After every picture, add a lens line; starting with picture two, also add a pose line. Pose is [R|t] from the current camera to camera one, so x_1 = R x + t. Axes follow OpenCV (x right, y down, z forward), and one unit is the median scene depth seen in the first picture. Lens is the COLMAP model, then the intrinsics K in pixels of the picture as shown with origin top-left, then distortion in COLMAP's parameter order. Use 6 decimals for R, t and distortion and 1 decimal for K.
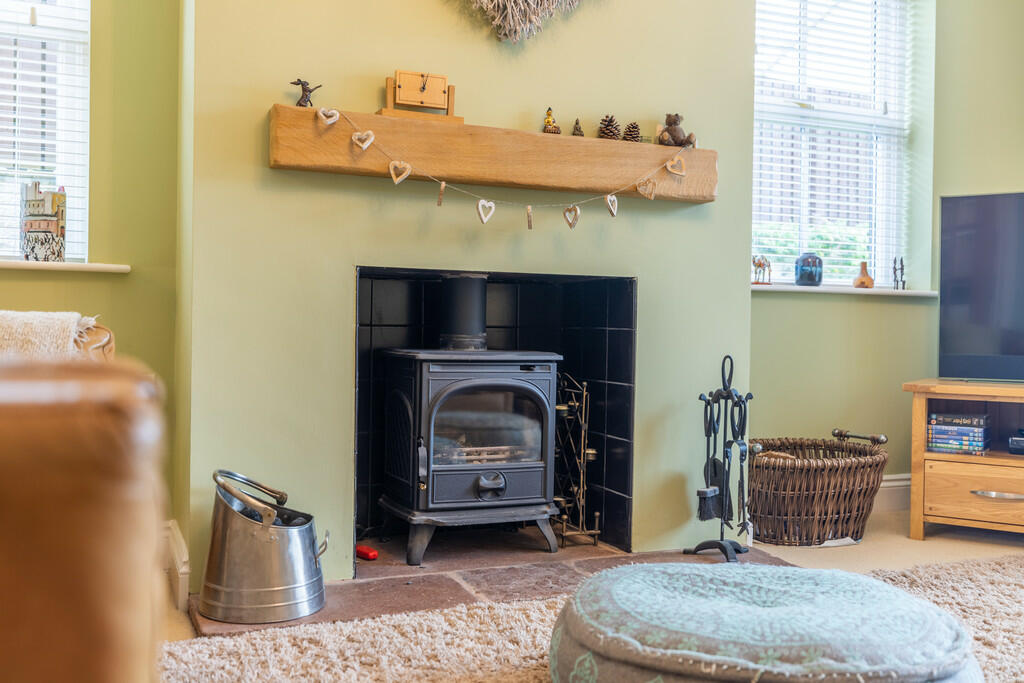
lens RADIAL K [[988.7, 0, 510.9], [0, 988.7, 341.2], [0, 0, 1]] dist [-0.007656, 0.000000]
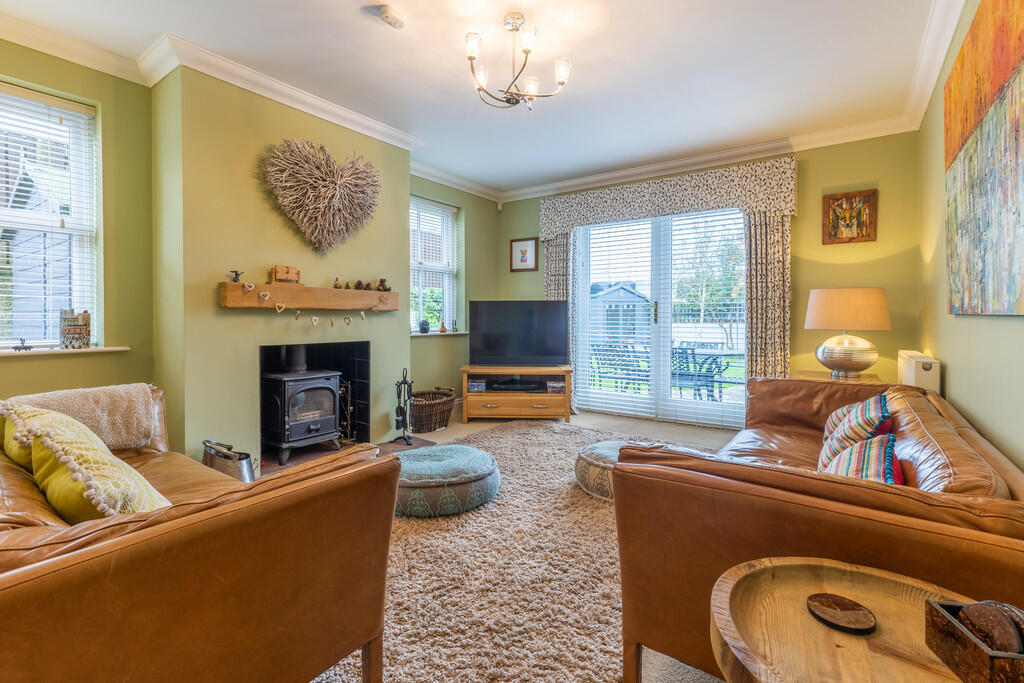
lens RADIAL K [[466.1, 0, 510.3], [0, 466.1, 316.4], [0, 0, 1]] dist [0.008250, -0.000193]
pose [[0.858067, -0.013501, 0.513361, -0.193720], [0.020718, 0.999751, -0.008336, -0.113450], [-0.513120, 0.017789, 0.858132, -0.267172]]
